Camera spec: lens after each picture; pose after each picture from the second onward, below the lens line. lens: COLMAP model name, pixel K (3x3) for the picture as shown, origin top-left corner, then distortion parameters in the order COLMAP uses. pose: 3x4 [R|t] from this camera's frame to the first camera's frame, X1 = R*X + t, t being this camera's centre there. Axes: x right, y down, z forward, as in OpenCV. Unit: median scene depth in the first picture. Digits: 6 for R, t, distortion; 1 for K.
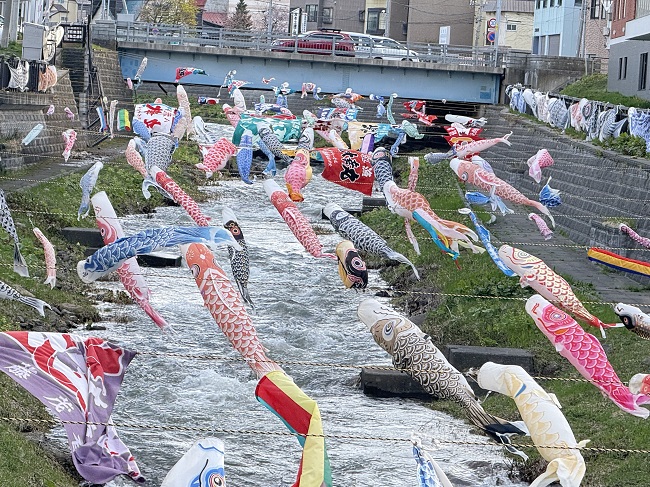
lens RADIAL K [[3236.7, 0, 325.0], [0, 3236.7, 243.5], [0, 0, 1]] dist [0.123617, 5.014509]
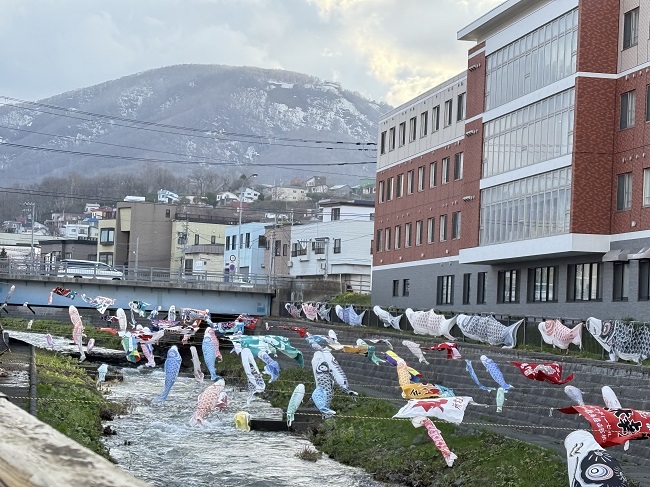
lens RADIAL K [[1714.6, 0, 325.0], [0, 1714.6, 243.5], [0, 0, 1]] dist [0.220647, -0.001860]
pose [[0.982048, -0.010847, 0.188321, -0.058789], [0.025954, 0.996620, -0.077939, -0.016789], [-0.186839, 0.081428, 0.979010, 0.293189]]
